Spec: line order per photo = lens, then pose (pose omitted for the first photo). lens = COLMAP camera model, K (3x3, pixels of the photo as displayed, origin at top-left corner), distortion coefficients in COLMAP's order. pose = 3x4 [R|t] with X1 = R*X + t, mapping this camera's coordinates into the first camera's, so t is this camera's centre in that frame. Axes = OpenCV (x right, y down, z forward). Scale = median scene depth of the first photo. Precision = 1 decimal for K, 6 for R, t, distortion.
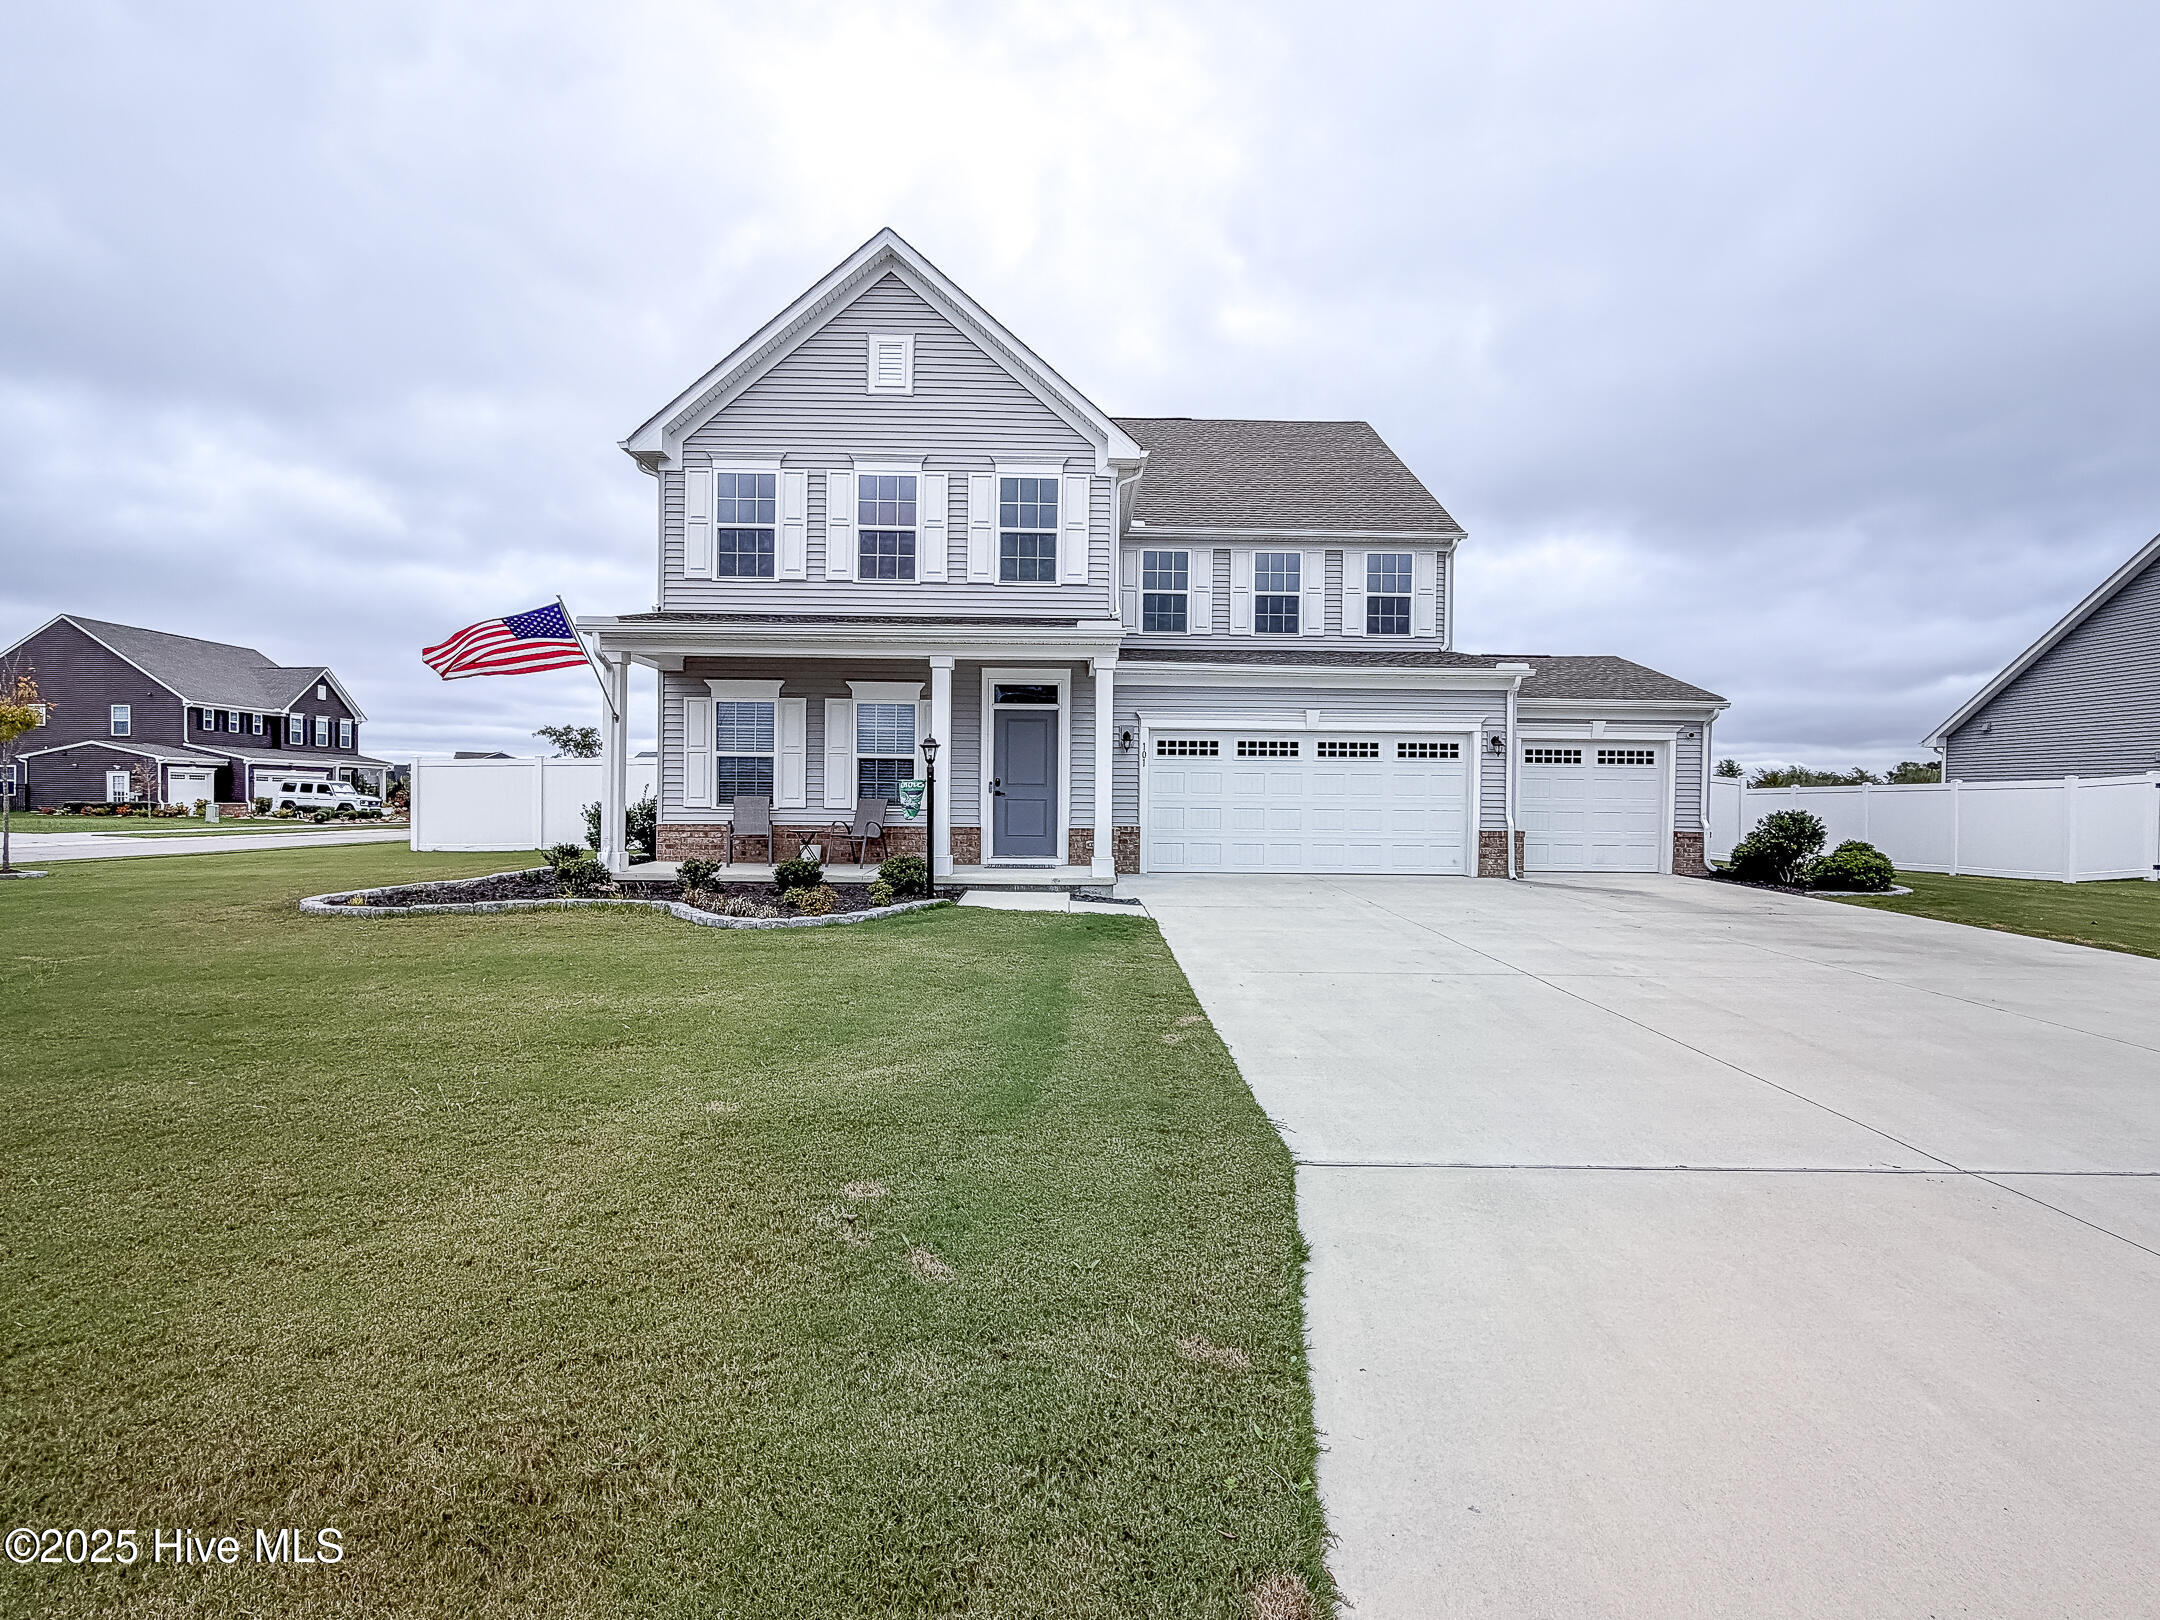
lens RADIAL K [[885.7, 0, 1092.6], [0, 885.7, 780.0], [0, 0, 1]] dist [0.001860, 0.000083]
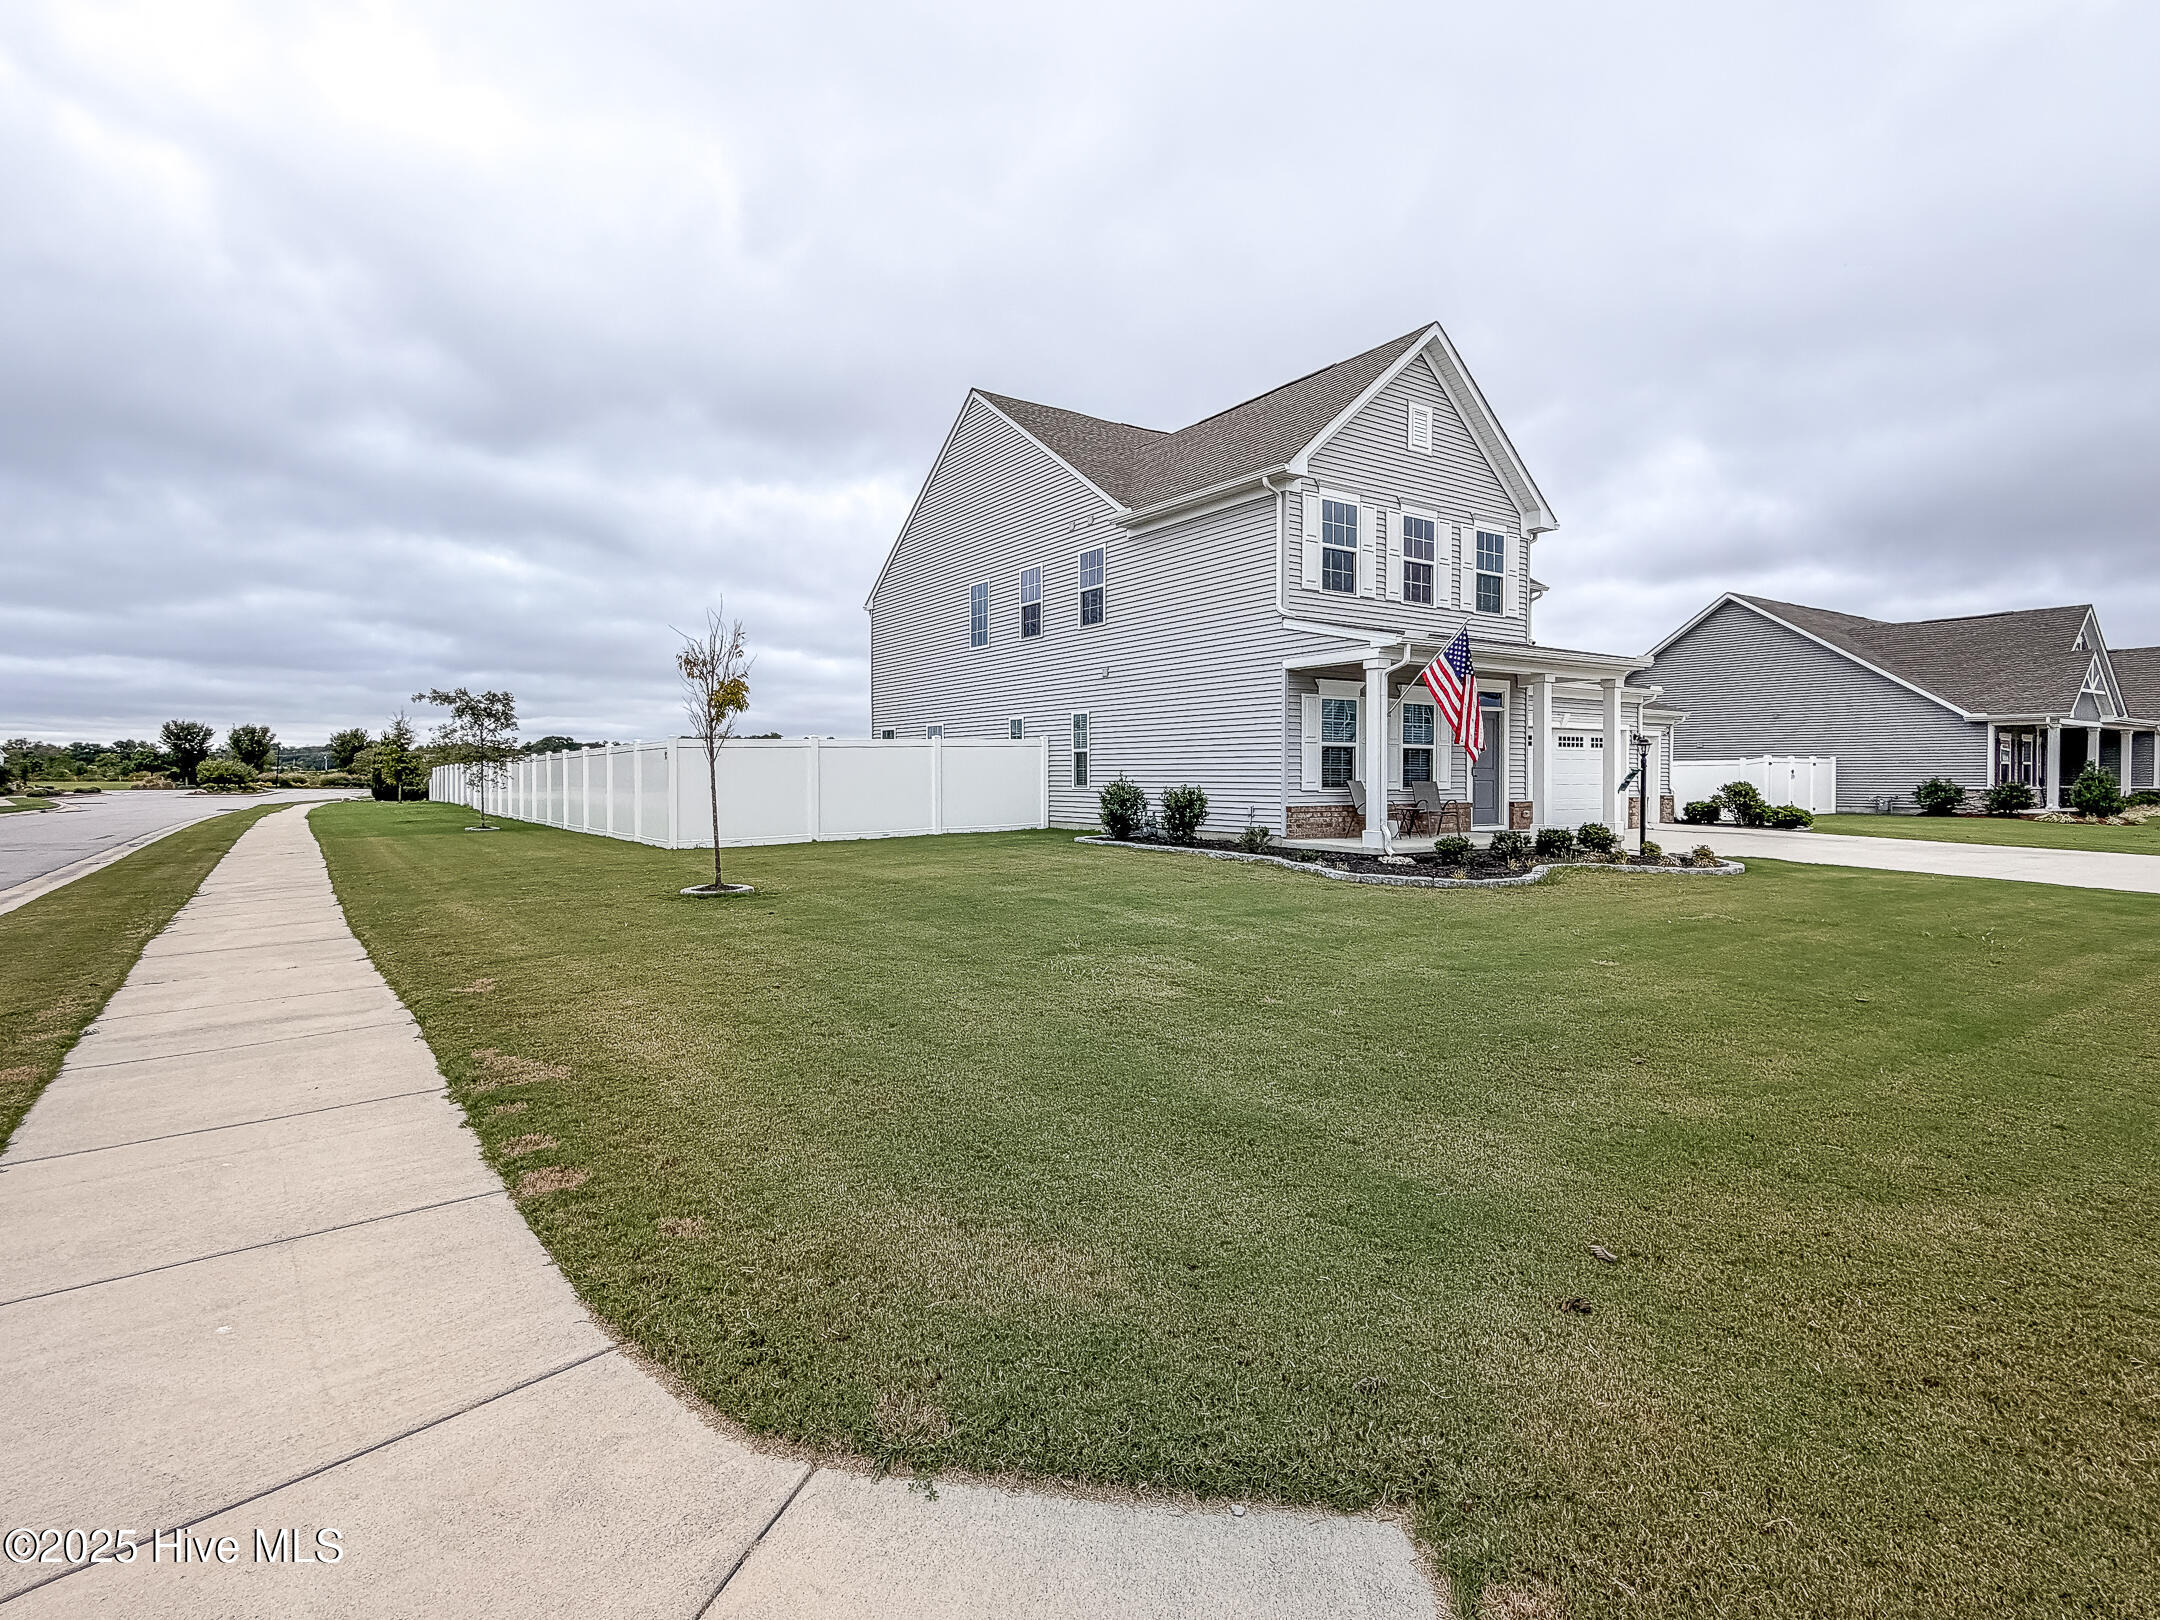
lens RADIAL K [[1088.5, 0, 1078.1], [0, 1088.5, 724.0], [0, 0, 1]] dist [0.000275, -0.000063]
pose [[0.846716, 0.013353, 0.531877, -1.280926], [-0.001885, 0.999754, -0.022097, -0.021423], [-0.532041, 0.017707, 0.846533, -0.022936]]
